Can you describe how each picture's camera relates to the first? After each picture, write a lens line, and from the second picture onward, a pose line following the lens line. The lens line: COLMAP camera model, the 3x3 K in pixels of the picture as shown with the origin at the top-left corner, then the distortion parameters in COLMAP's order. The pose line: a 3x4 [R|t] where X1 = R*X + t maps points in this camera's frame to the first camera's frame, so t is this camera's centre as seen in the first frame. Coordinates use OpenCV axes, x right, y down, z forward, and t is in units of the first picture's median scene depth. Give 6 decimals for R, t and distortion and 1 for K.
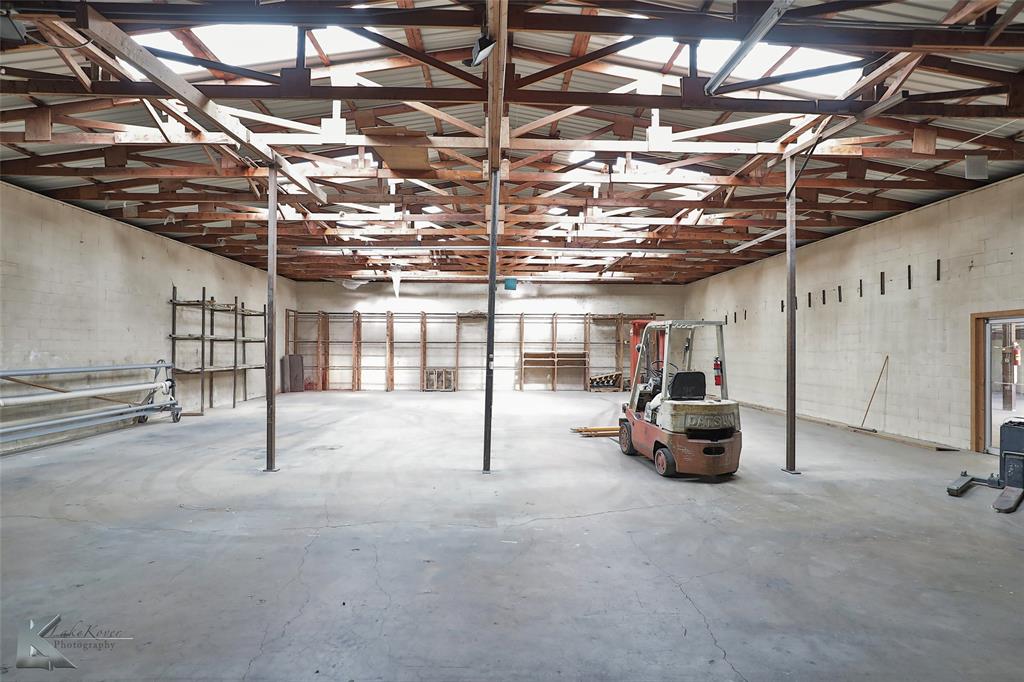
lens RADIAL K [[500.6, 0, 511.5], [0, 500.6, 346.3], [0, 0, 1]] dist [-0.010683, 0.000365]
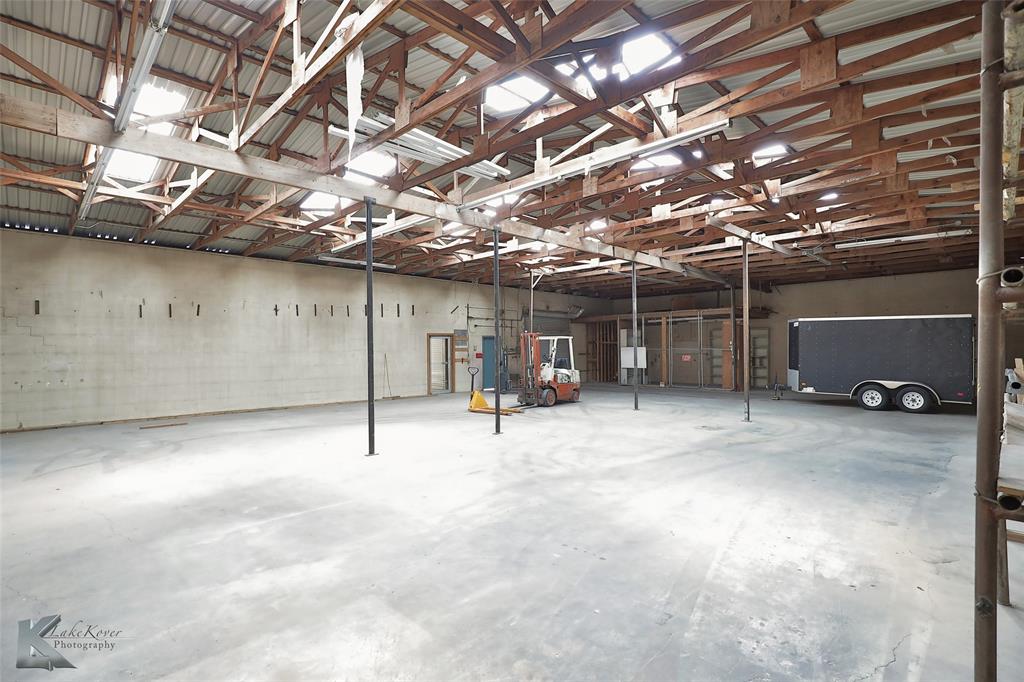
lens RADIAL K [[474.3, 0, 510.8], [0, 474.3, 345.6], [0, 0, 1]] dist [-0.000798, -0.000021]
pose [[-0.674432, 0.005934, 0.738313, -0.646821], [-0.001273, 0.999957, -0.009199, 0.005689], [-0.738335, -0.007144, -0.674396, 1.572326]]
